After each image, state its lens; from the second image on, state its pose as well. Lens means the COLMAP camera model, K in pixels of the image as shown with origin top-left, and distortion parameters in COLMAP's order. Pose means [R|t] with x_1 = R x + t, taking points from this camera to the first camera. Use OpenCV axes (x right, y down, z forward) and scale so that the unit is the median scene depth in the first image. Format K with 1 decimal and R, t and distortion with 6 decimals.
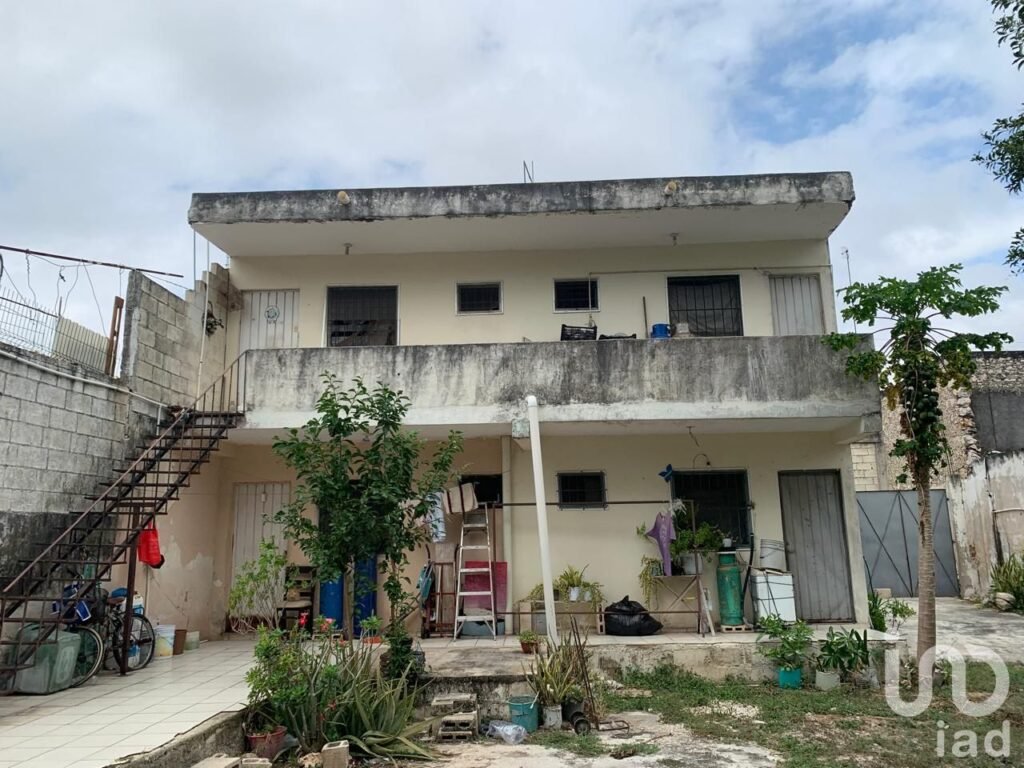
lens RADIAL K [[782.5, 0, 512.0], [0, 782.5, 384.0], [0, 0, 1]] dist [0.078974, -0.120419]
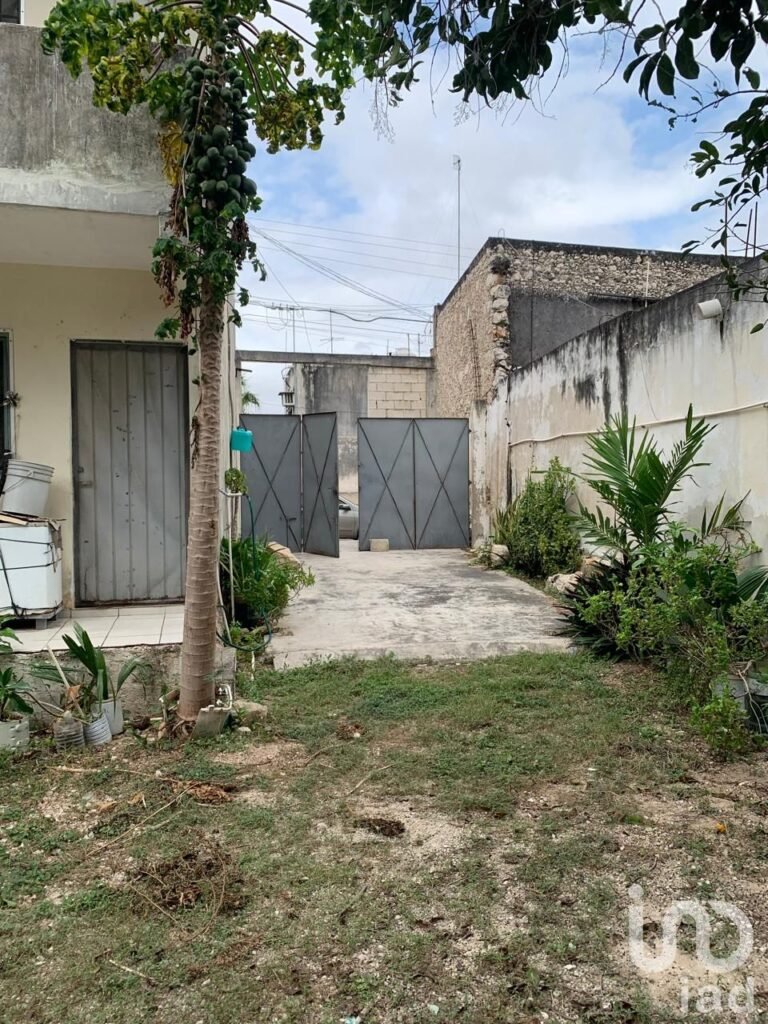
lens RADIAL K [[782.5, 0, 384.0], [0, 782.5, 512.0], [0, 0, 1]] dist [0.078974, -0.120419]
pose [[0.964750, 0.003565, 0.263143, 0.412000], [-0.062240, 0.974632, 0.214986, 0.097647], [-0.255701, -0.223786, 0.940498, 0.413698]]
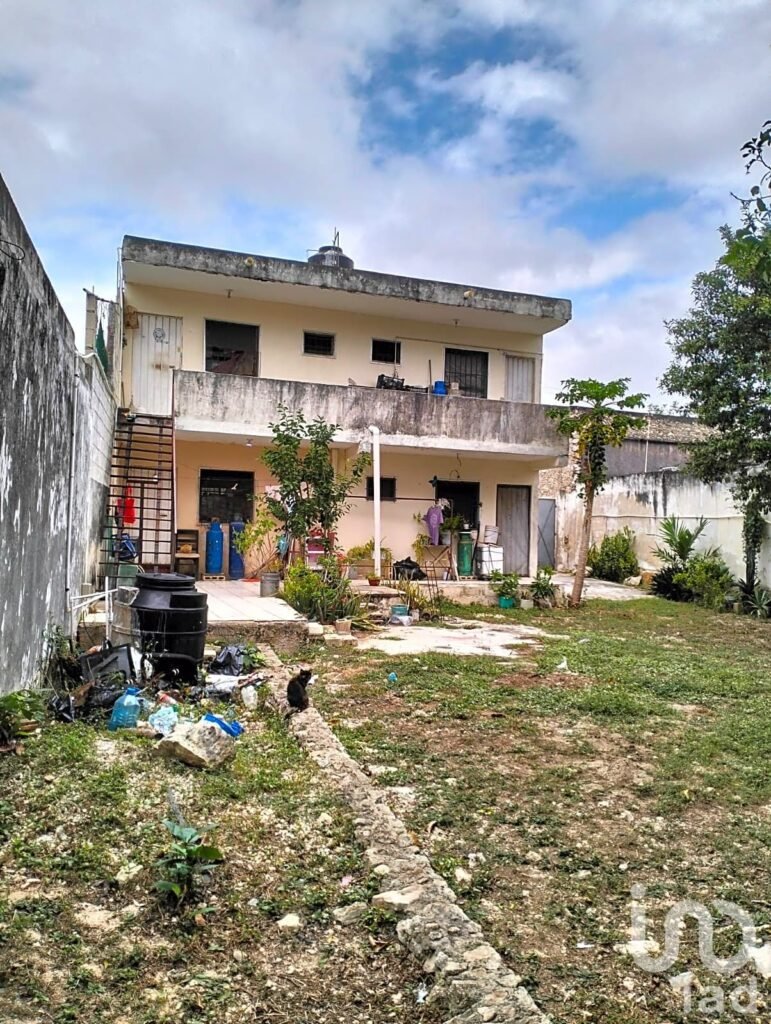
lens RADIAL K [[799.4, 0, 383.3], [0, 799.4, 533.6], [0, 0, 1]] dist [0.070654, -0.006865]
pose [[0.927789, 0.043680, 0.370540, -0.486453], [-0.118276, 0.976335, 0.181056, -0.060013], [-0.353863, -0.211808, 0.910999, -0.424367]]
